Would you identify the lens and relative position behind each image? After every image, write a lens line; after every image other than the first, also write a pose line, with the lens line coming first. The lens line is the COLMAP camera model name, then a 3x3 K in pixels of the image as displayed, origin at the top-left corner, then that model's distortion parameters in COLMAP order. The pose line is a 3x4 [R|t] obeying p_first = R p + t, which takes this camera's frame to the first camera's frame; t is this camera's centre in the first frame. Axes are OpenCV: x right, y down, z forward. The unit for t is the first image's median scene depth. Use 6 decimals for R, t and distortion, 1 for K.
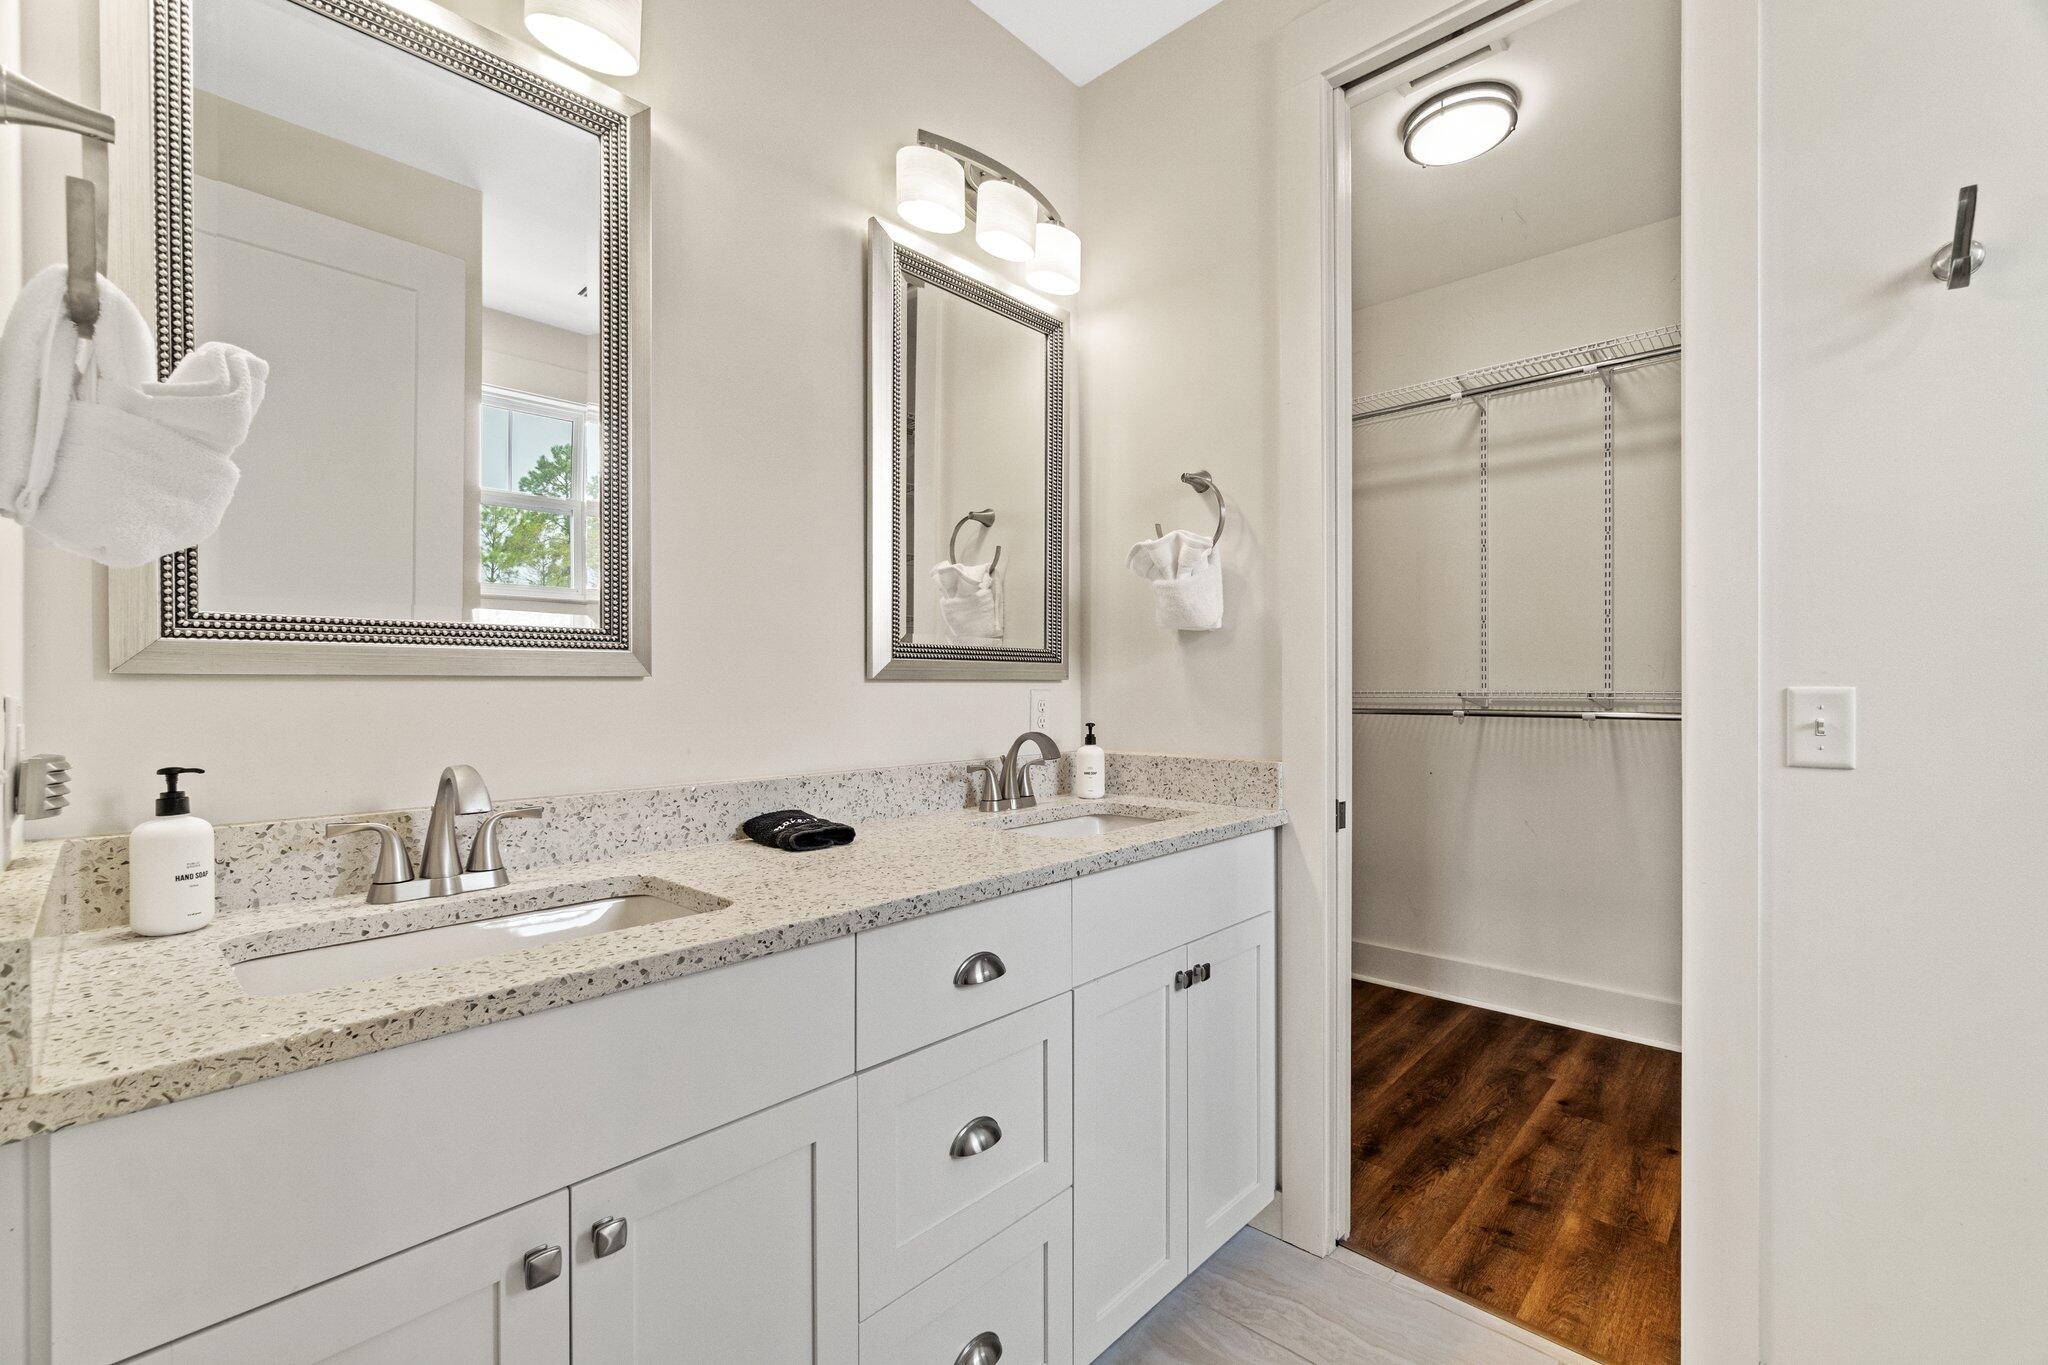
lens RADIAL K [[899.7, 0, 1022.8], [0, 899.7, 690.6], [0, 0, 1]] dist [-0.008382, 0.001360]
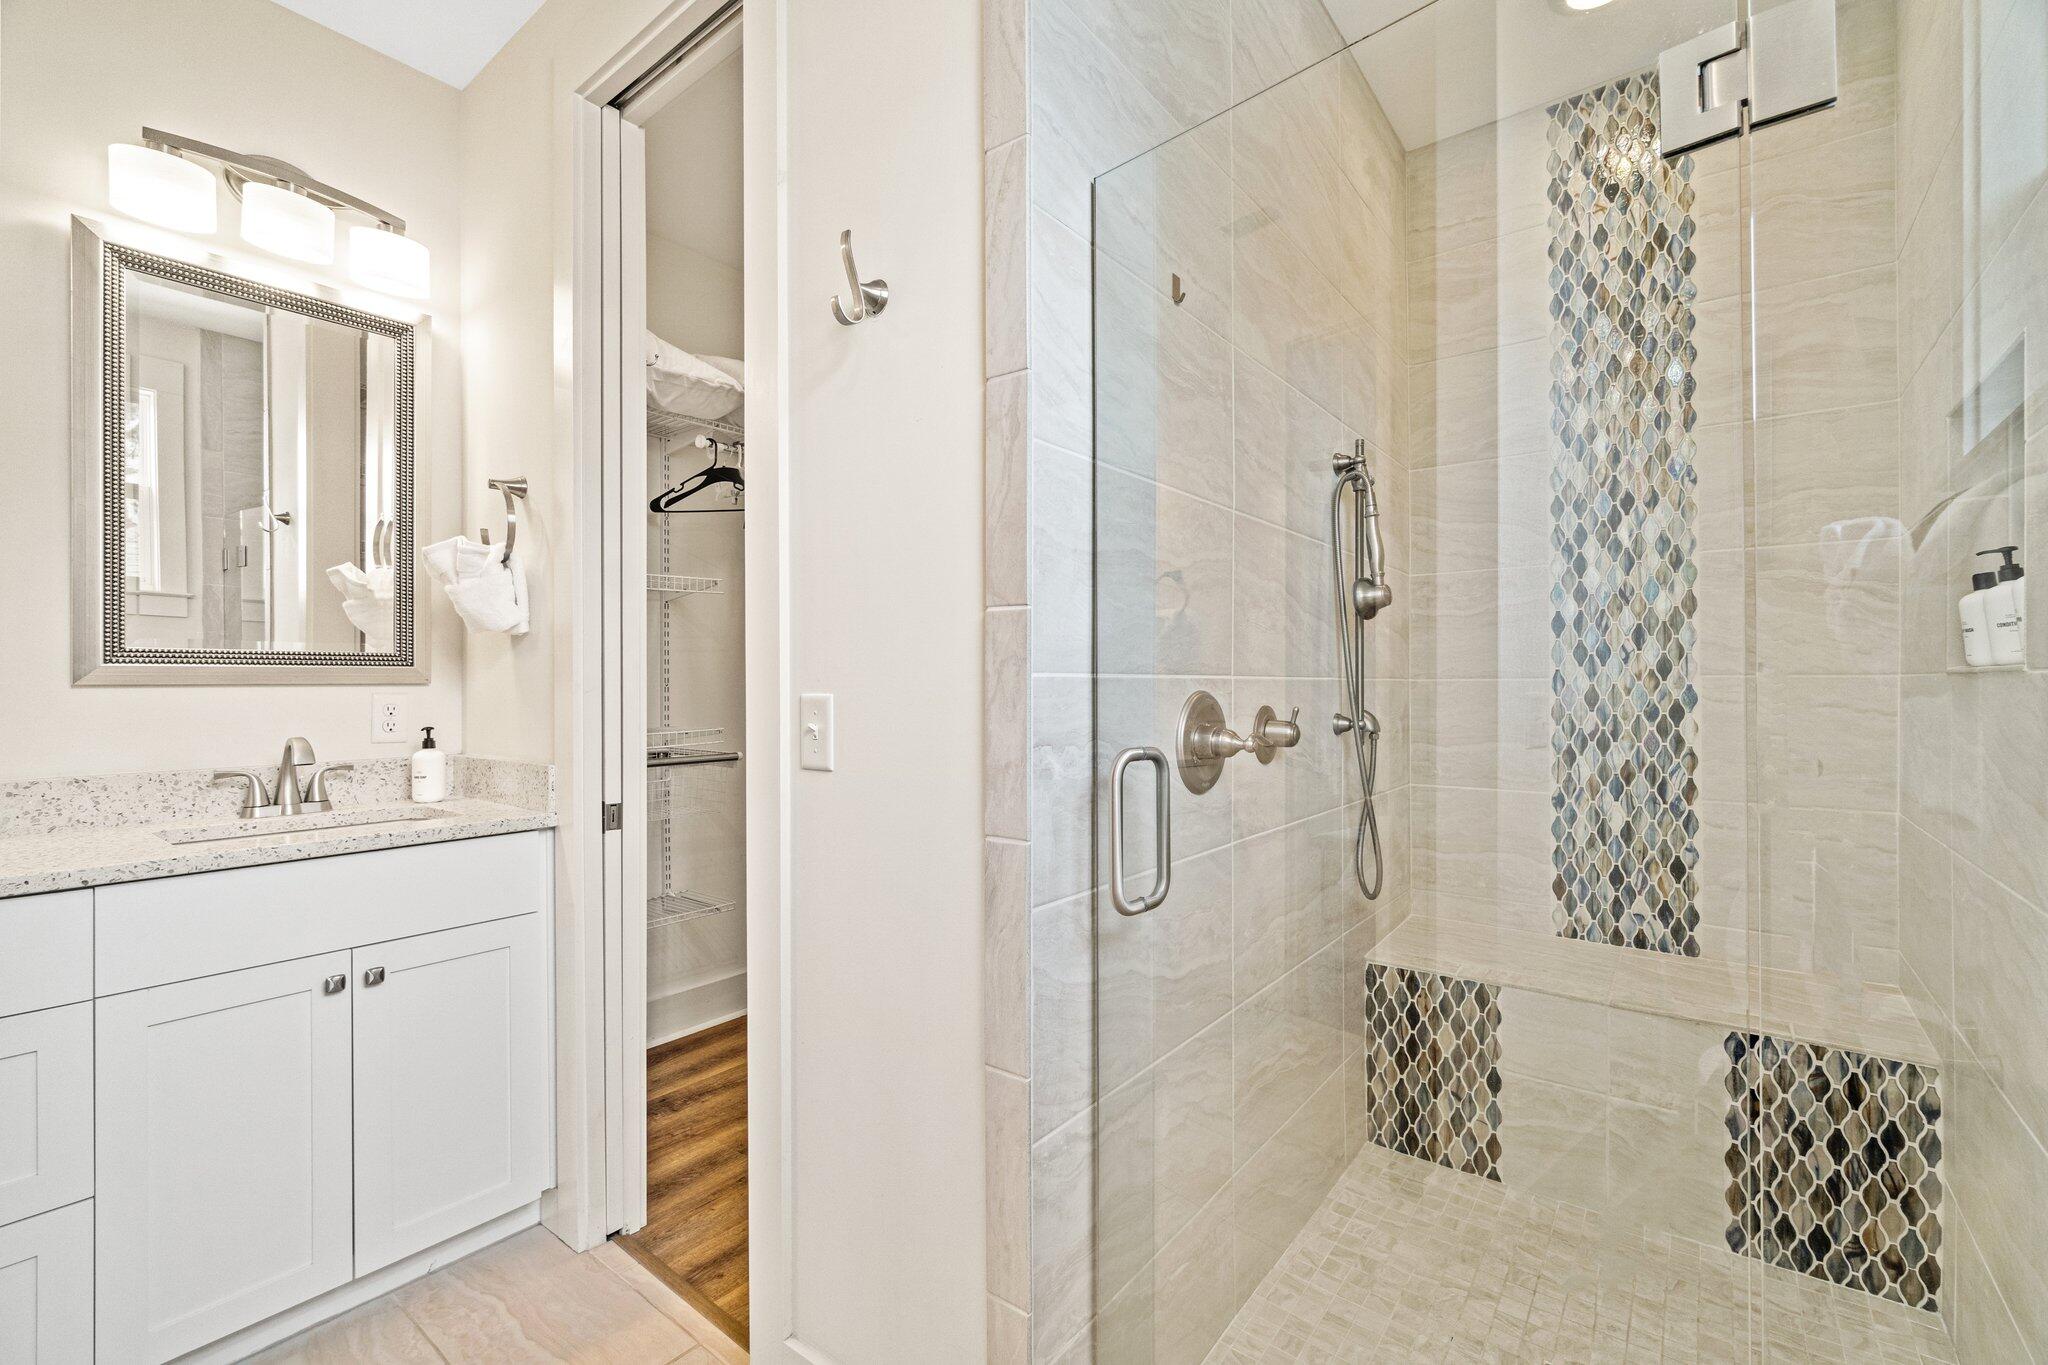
lens RADIAL K [[899.7, 0, 1026.4], [0, 899.7, 681.8], [0, 0, 1]] dist [-0.008382, 0.001360]
pose [[0.996636, -0.002520, 0.081914, 0.737274], [0.002822, 0.999990, -0.003579, -0.009763], [-0.081904, 0.003798, 0.996633, -0.054625]]
